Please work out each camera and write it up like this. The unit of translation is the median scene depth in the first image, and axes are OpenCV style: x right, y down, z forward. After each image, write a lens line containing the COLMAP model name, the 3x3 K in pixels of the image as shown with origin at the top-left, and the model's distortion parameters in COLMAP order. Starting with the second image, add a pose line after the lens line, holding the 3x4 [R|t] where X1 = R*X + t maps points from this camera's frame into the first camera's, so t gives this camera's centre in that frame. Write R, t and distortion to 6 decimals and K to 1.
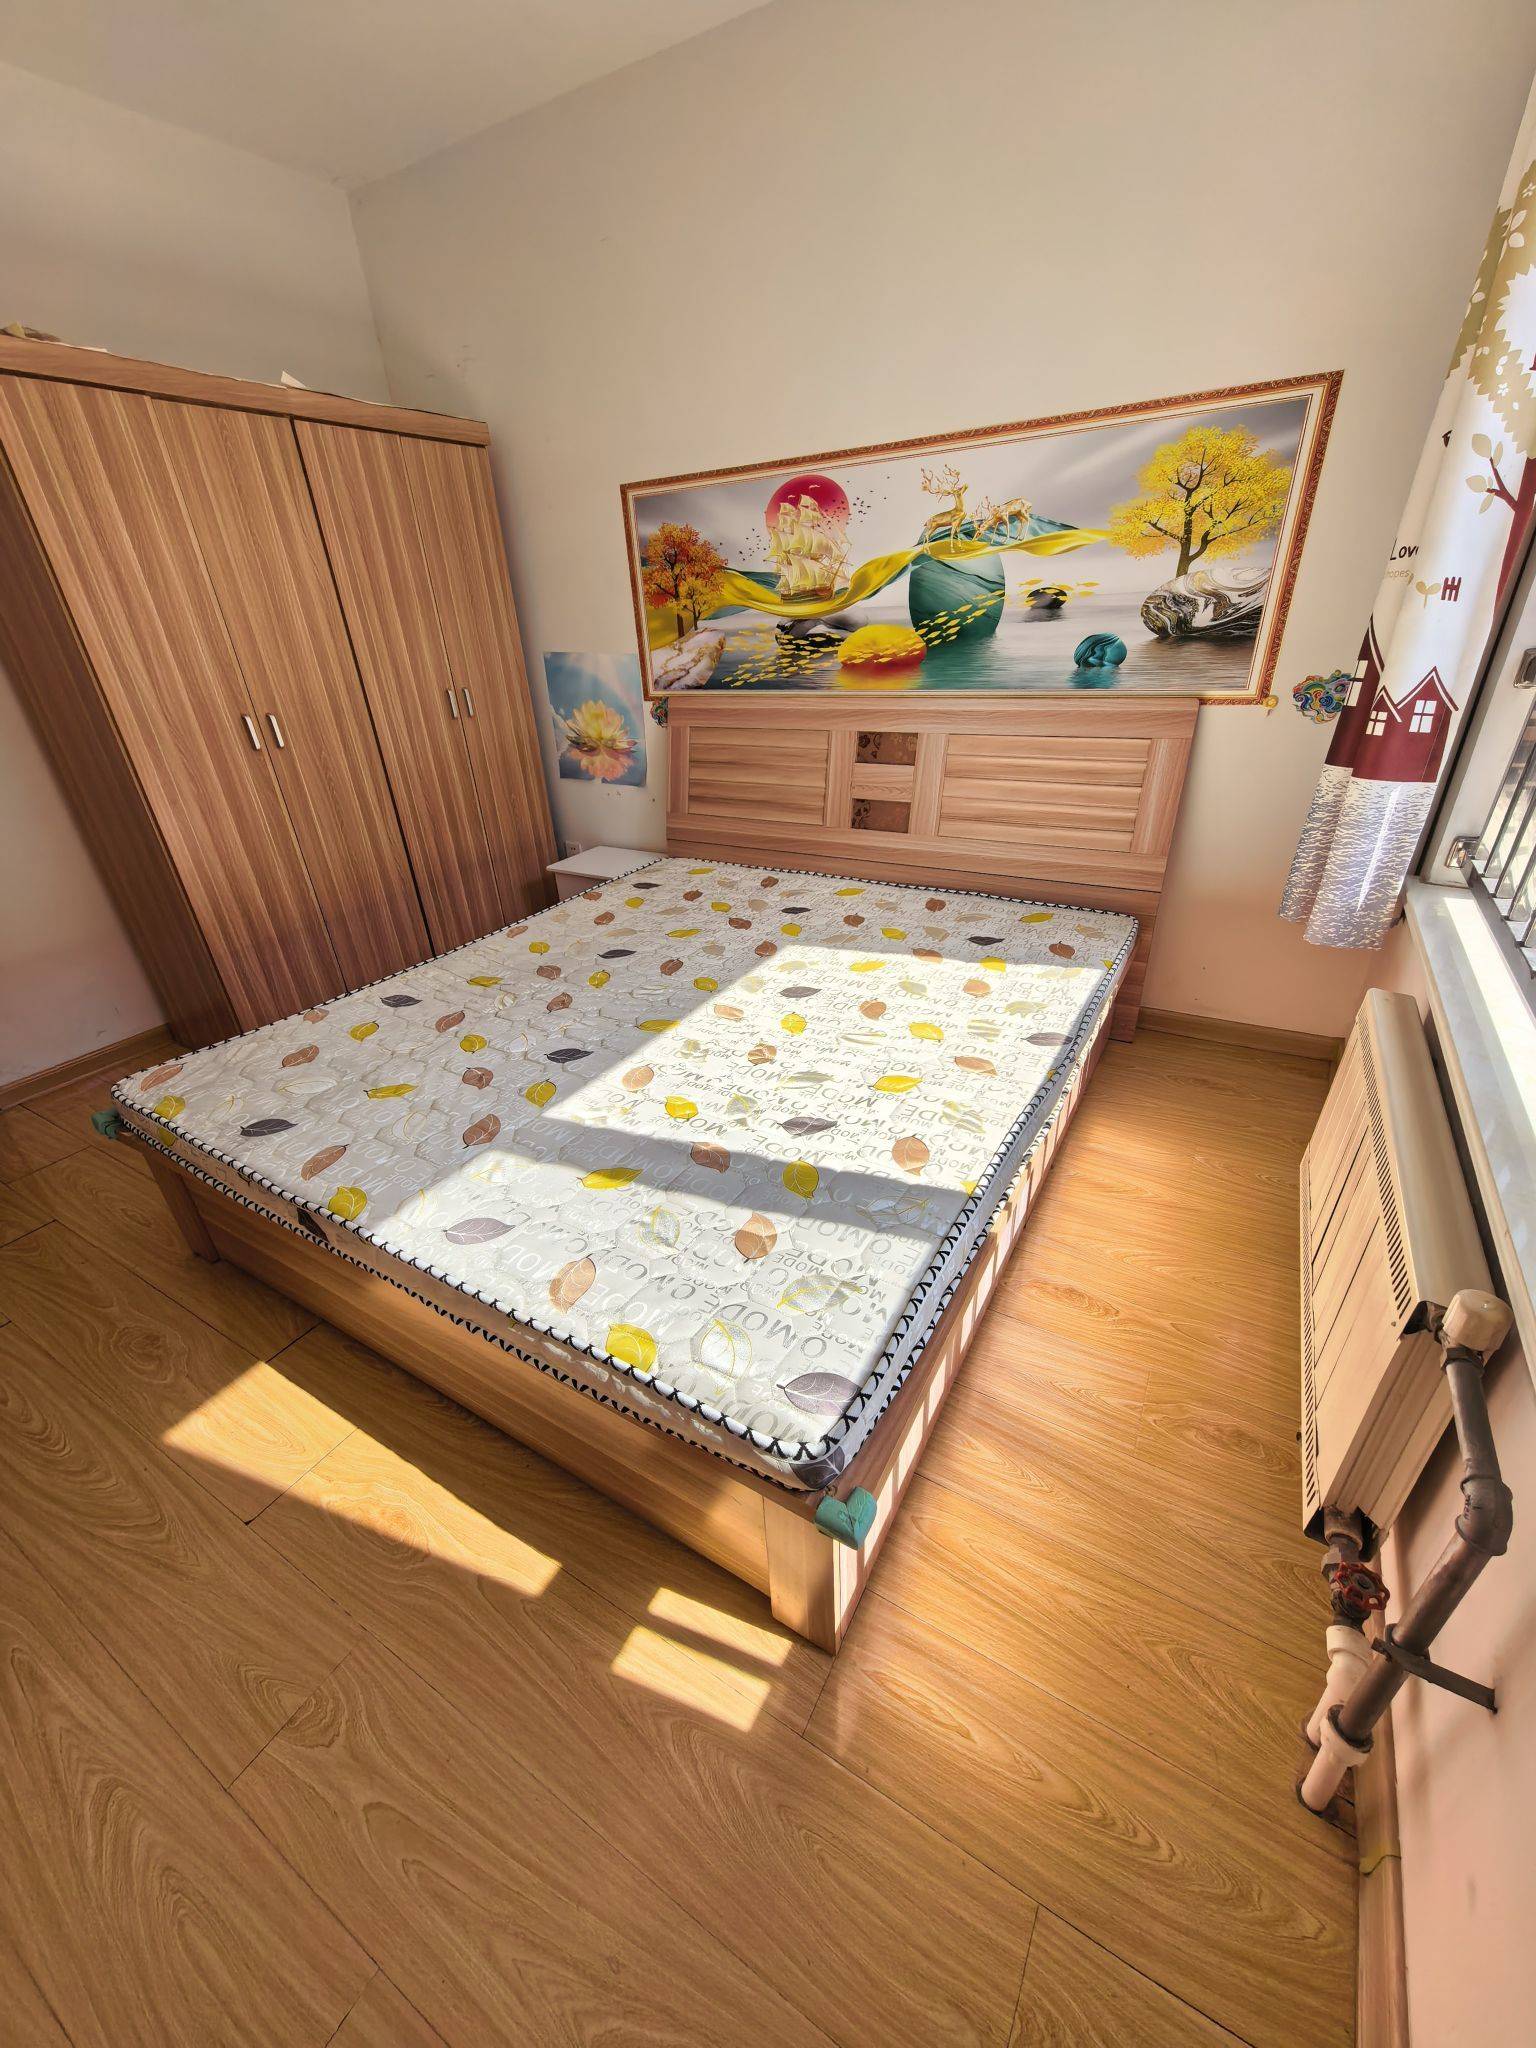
lens RADIAL K [[810.9, 0, 770.1], [0, 810.9, 1025.0], [0, 0, 1]] dist [0.012362, 0.000138]
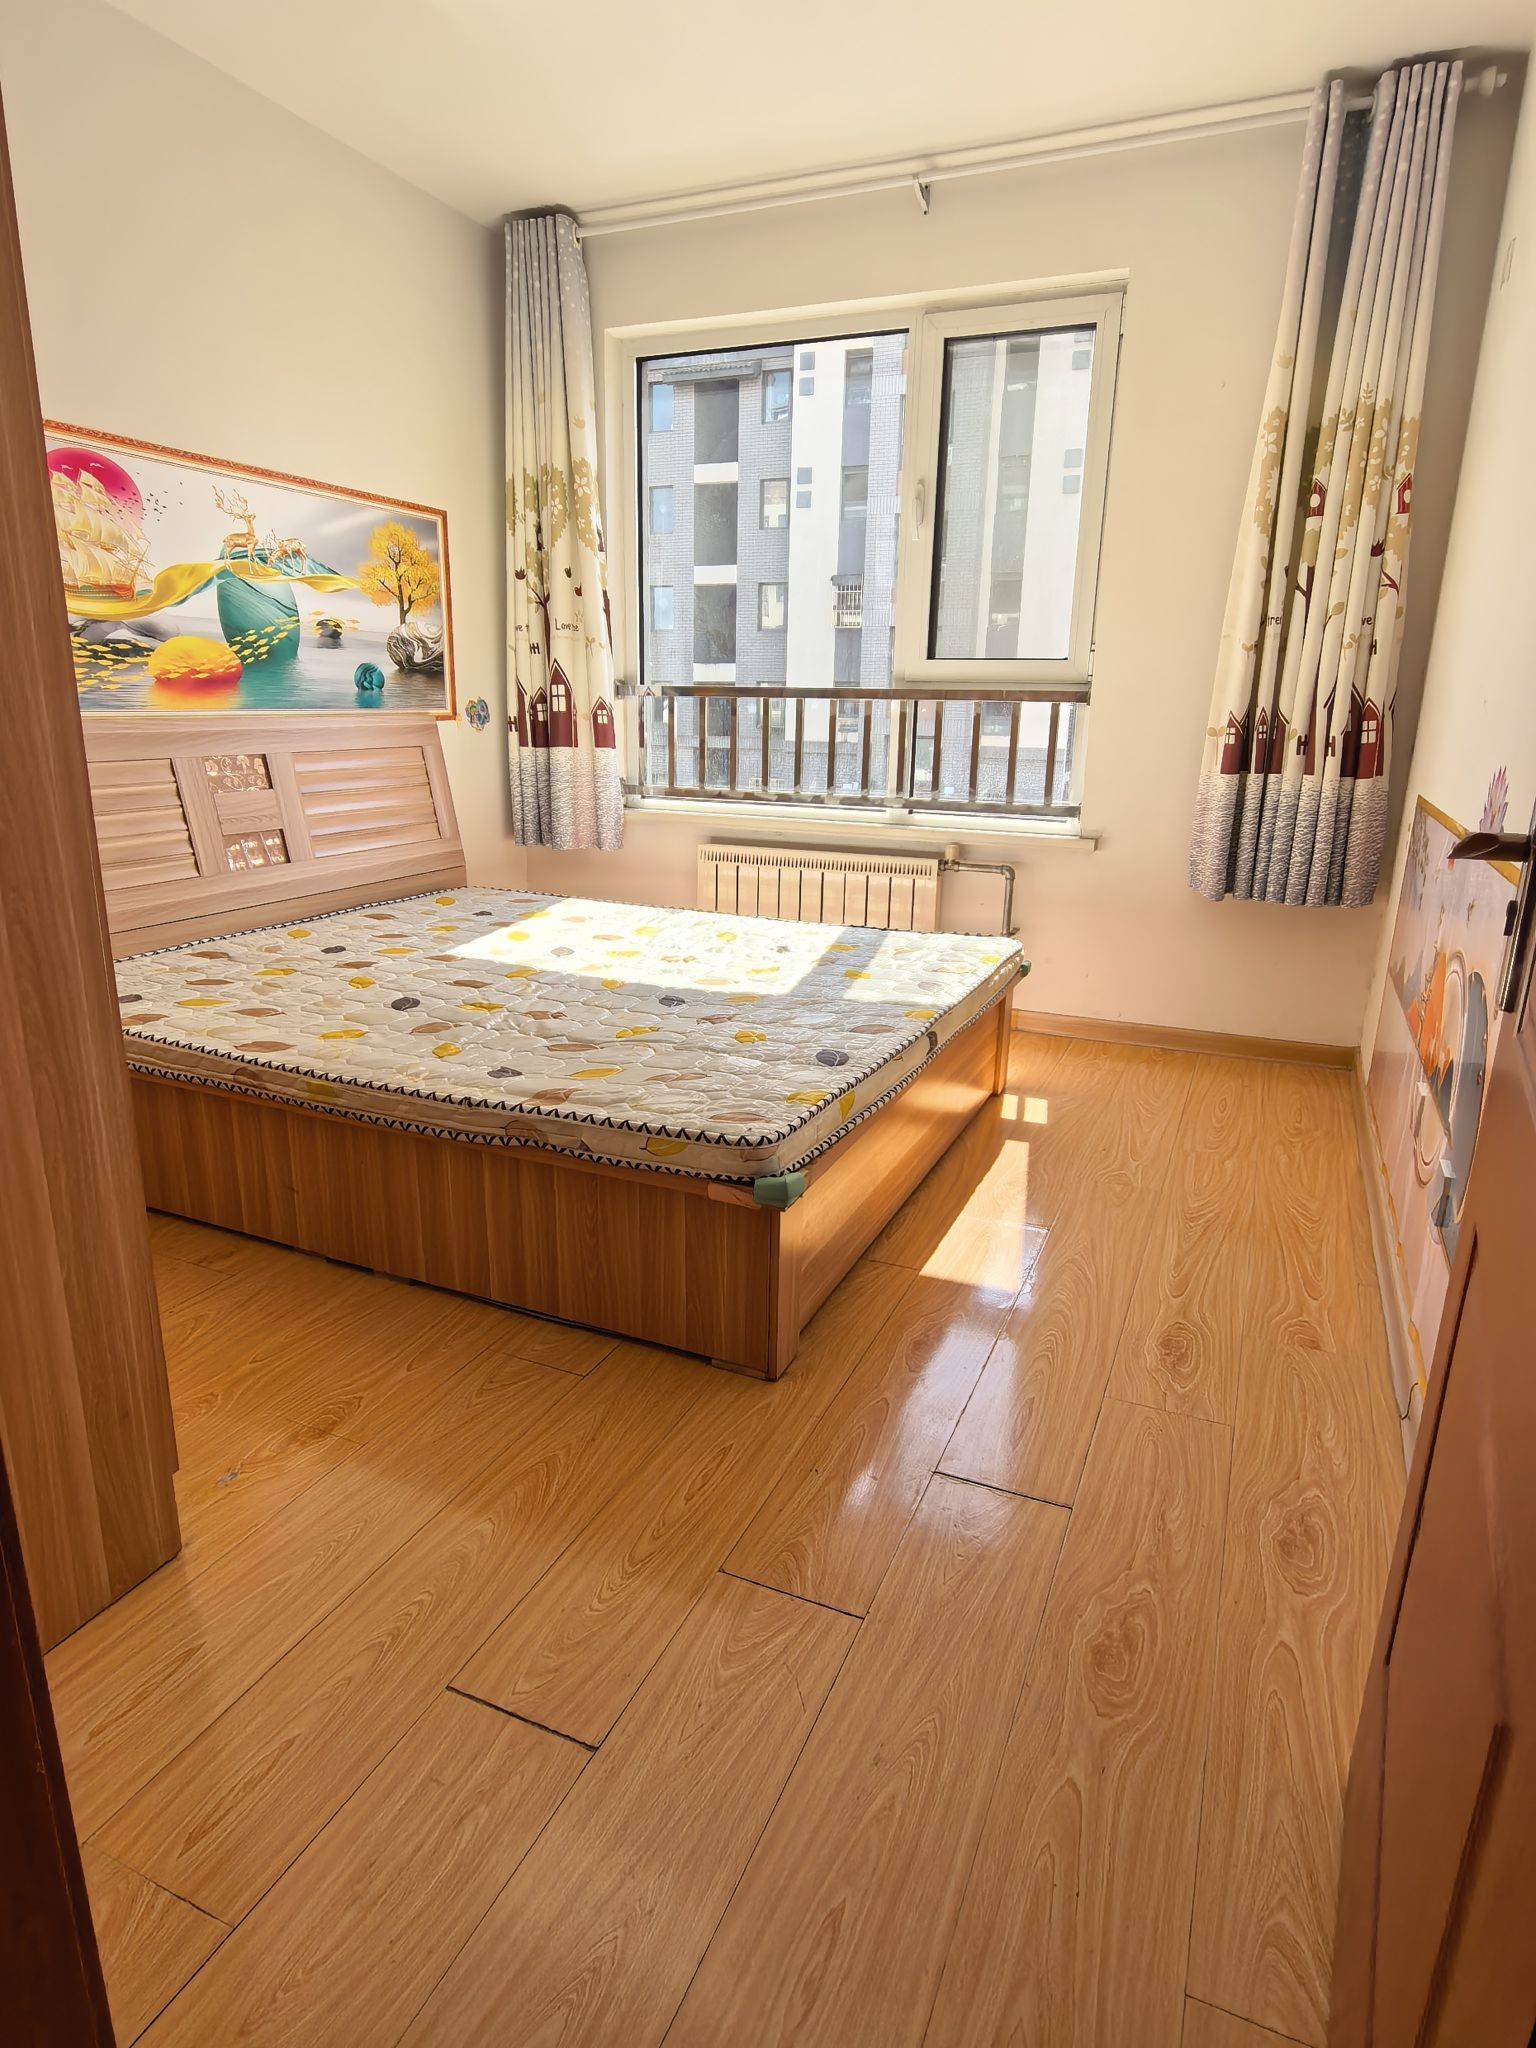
lens RADIAL K [[1181.7, 0, 770.6], [0, 1181.7, 1019.6], [0, 0, 1]] dist [-0.001472, 0.001379]
pose [[-0.126651, -0.215743, 0.968202, -1.344949], [0.440817, 0.862145, 0.249774, -0.204795], [-0.888617, 0.458434, -0.014089, 0.724293]]
